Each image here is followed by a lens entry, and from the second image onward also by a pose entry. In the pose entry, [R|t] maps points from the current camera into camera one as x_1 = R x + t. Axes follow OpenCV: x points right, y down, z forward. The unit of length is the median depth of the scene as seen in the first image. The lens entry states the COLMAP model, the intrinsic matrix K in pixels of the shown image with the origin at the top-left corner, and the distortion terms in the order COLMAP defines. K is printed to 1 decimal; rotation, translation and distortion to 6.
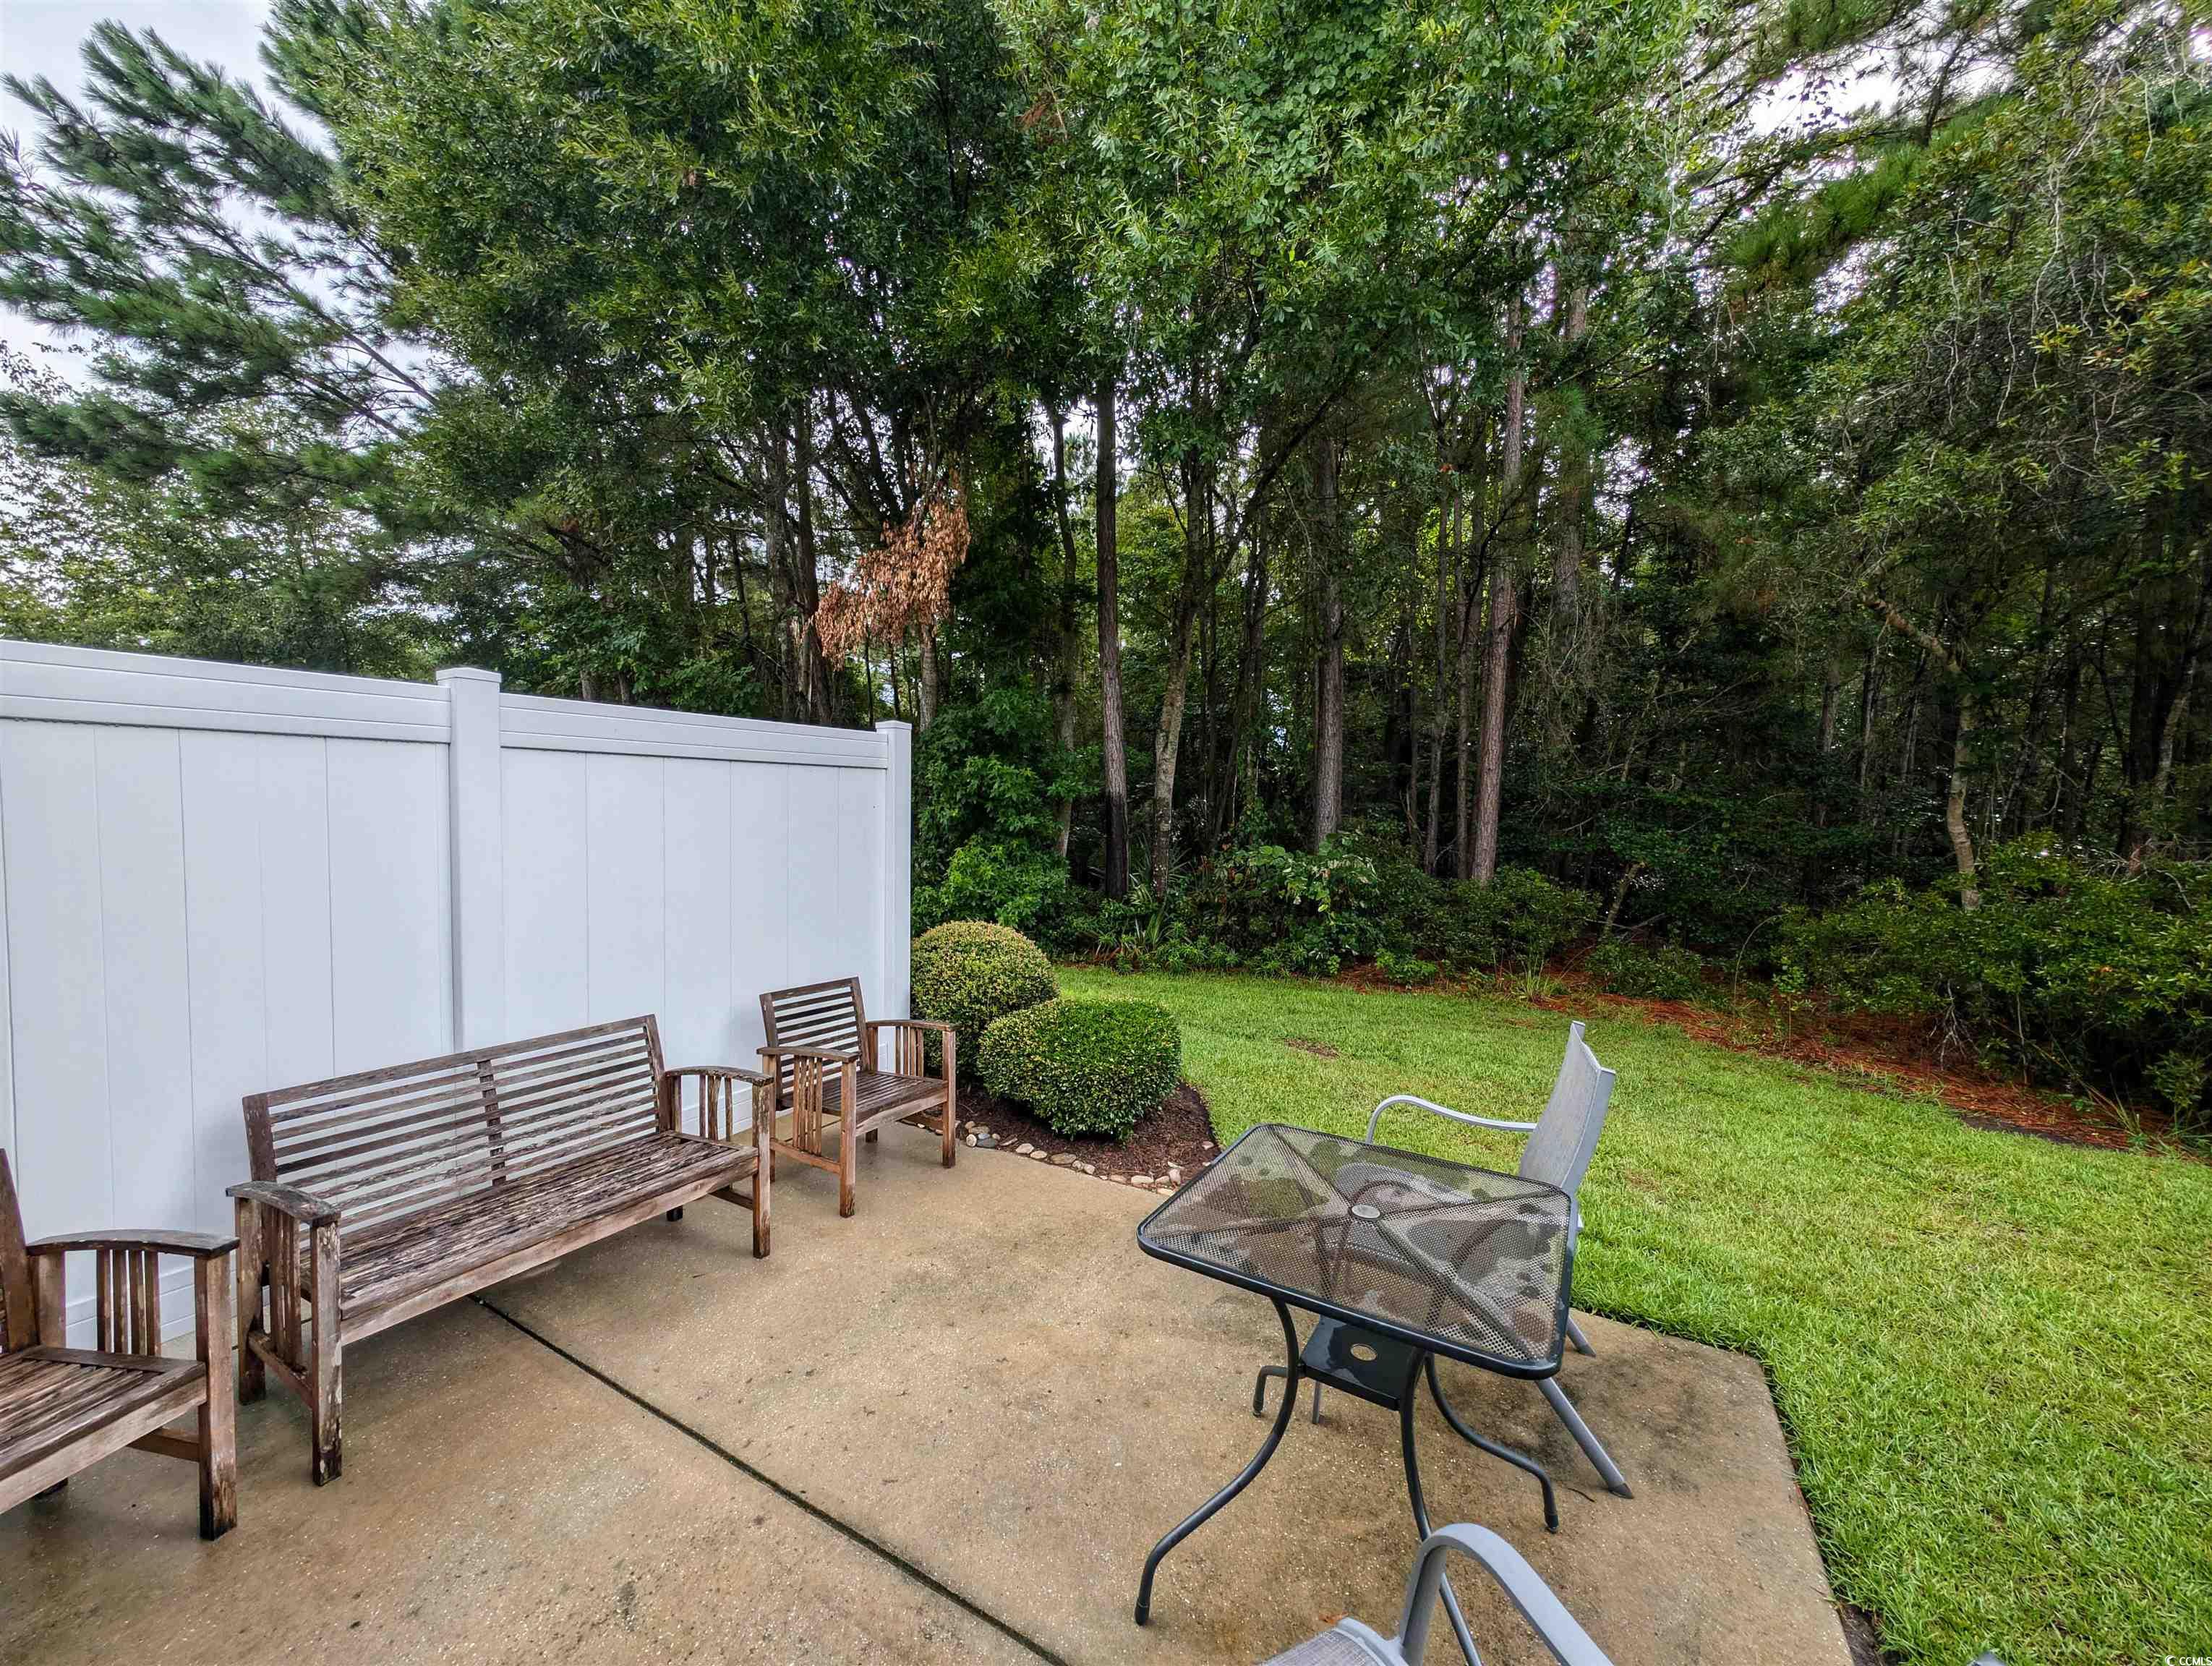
lens RADIAL K [[833.9, 0, 1094.0], [0, 833.9, 839.6], [0, 0, 1]] dist [0.022917, -0.011097]
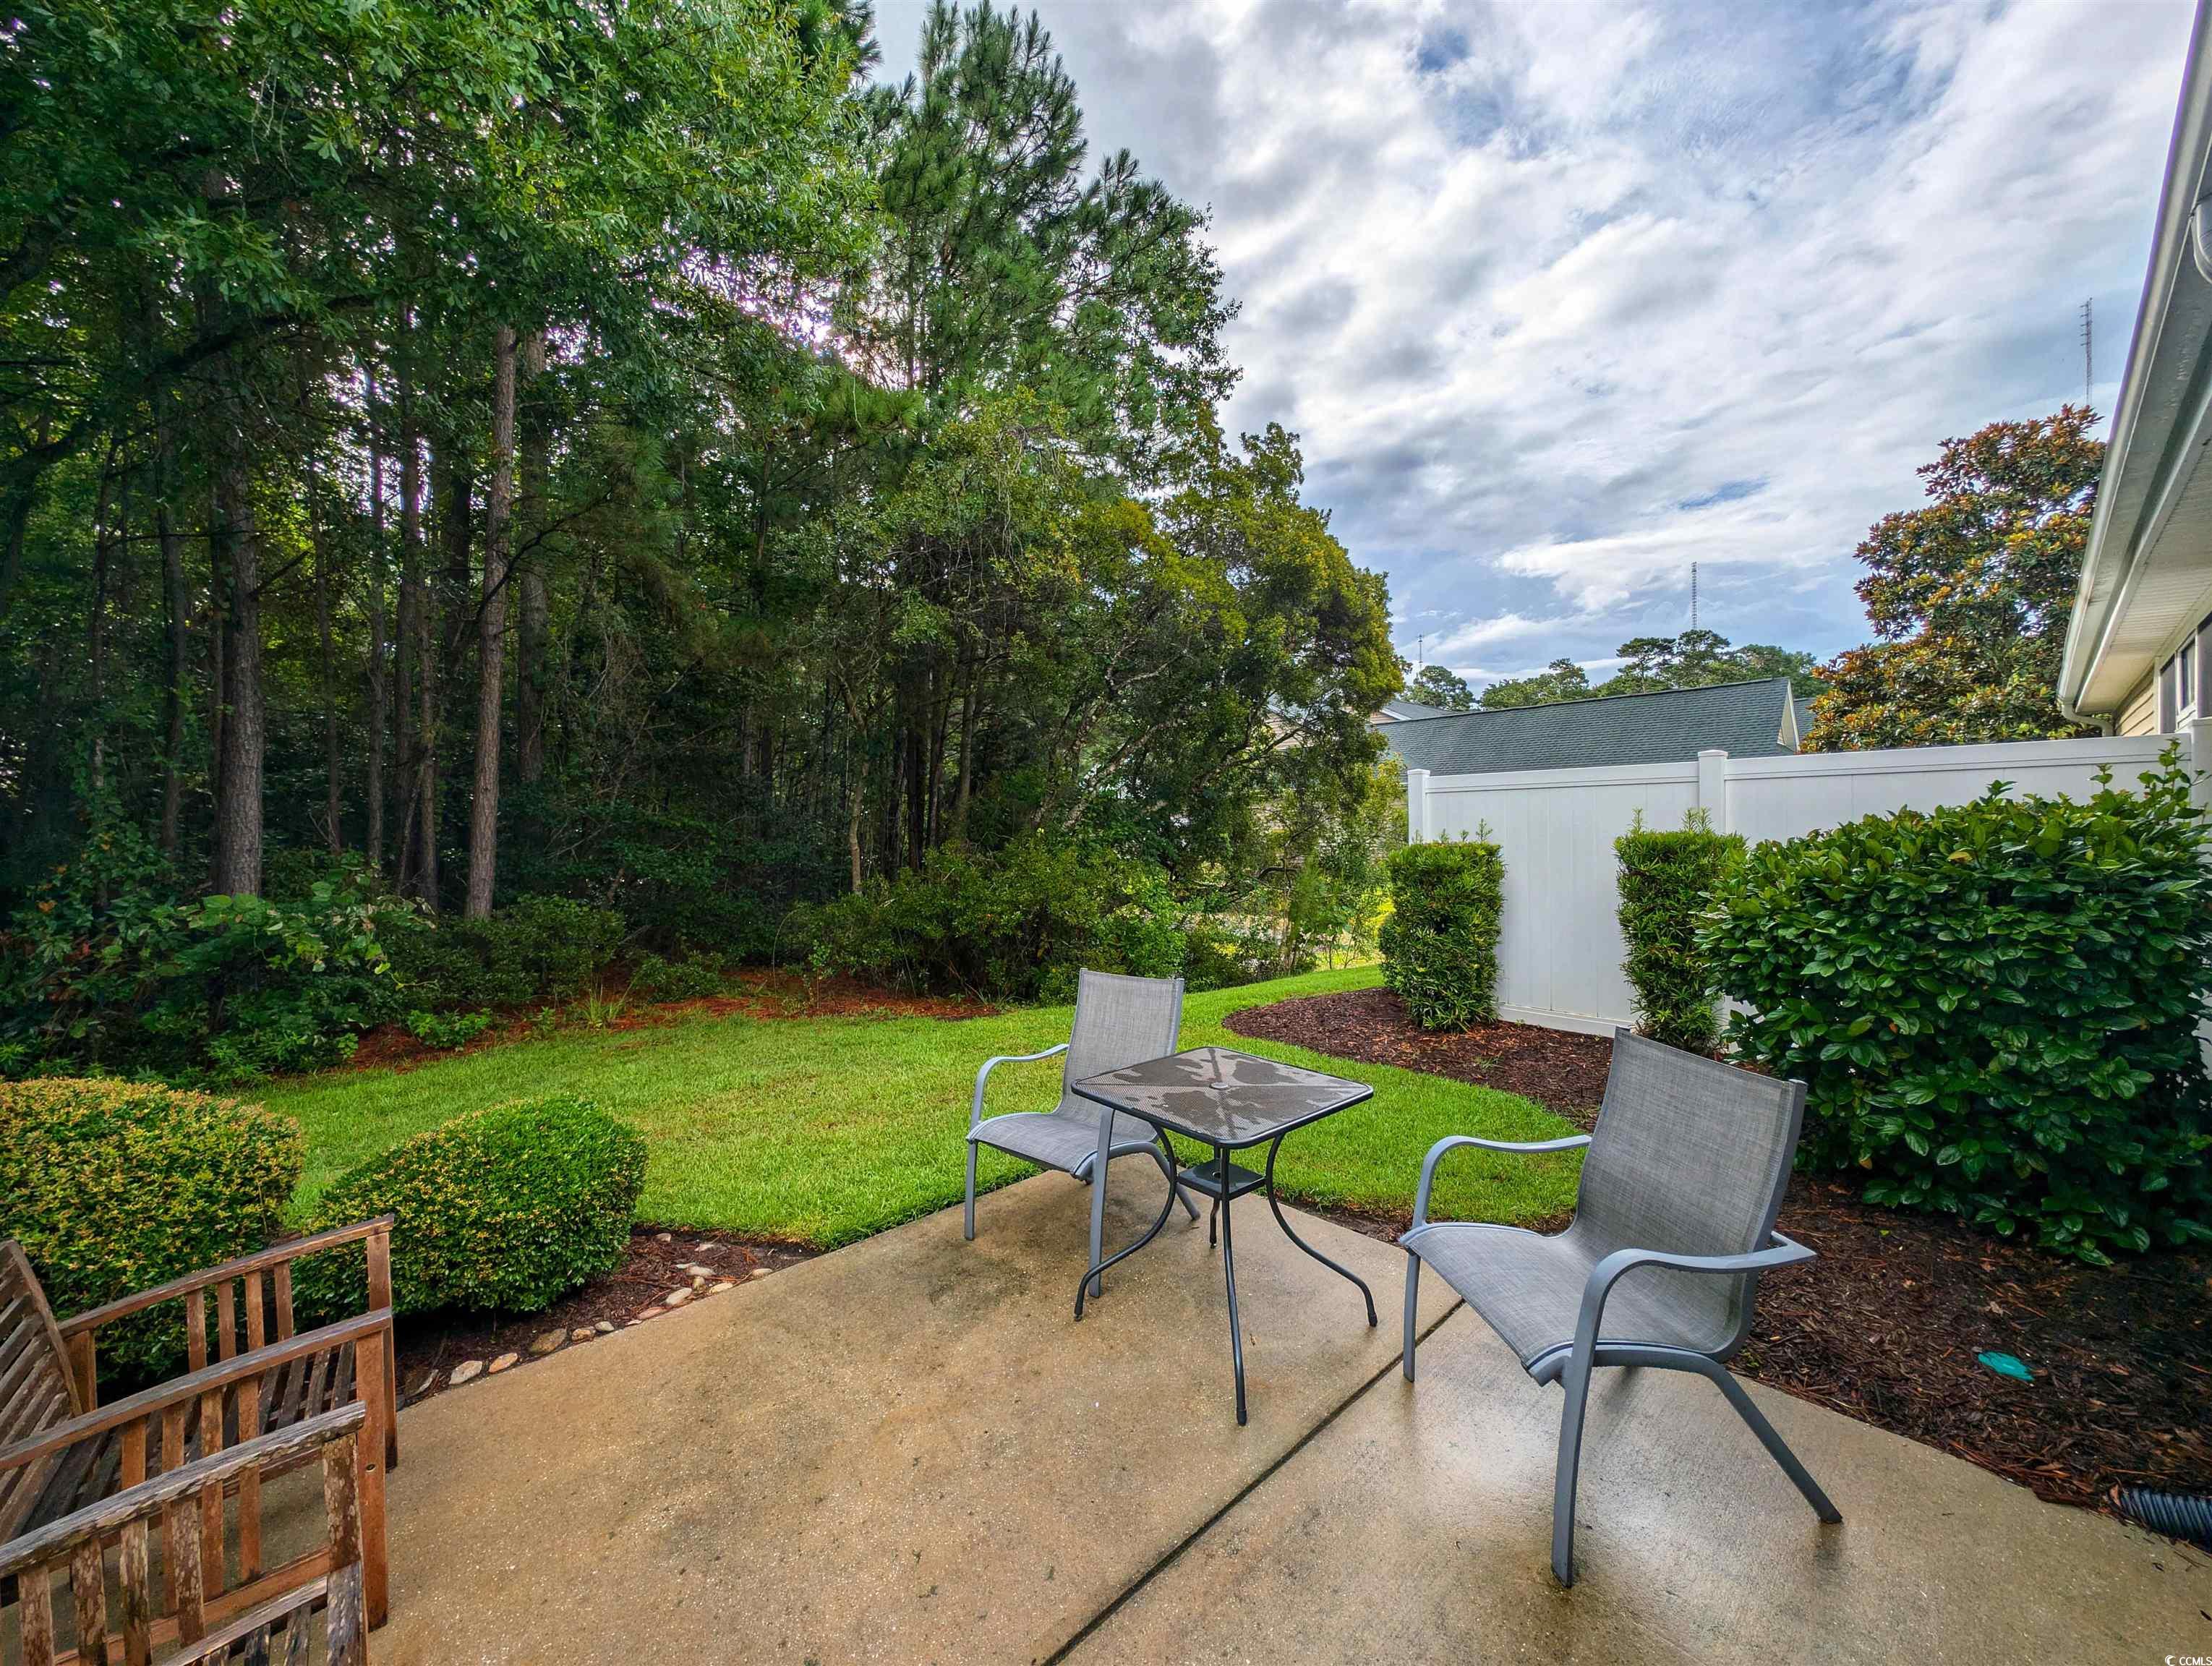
lens RADIAL K [[833.9, 0, 1094.0], [0, 833.9, 839.6], [0, 0, 1]] dist [0.022917, -0.011097]
pose [[0.299140, -0.026663, 0.953837, -0.570357], [0.052167, 0.998572, 0.011553, -0.022830], [-0.952782, 0.046302, 0.300104, 0.339970]]
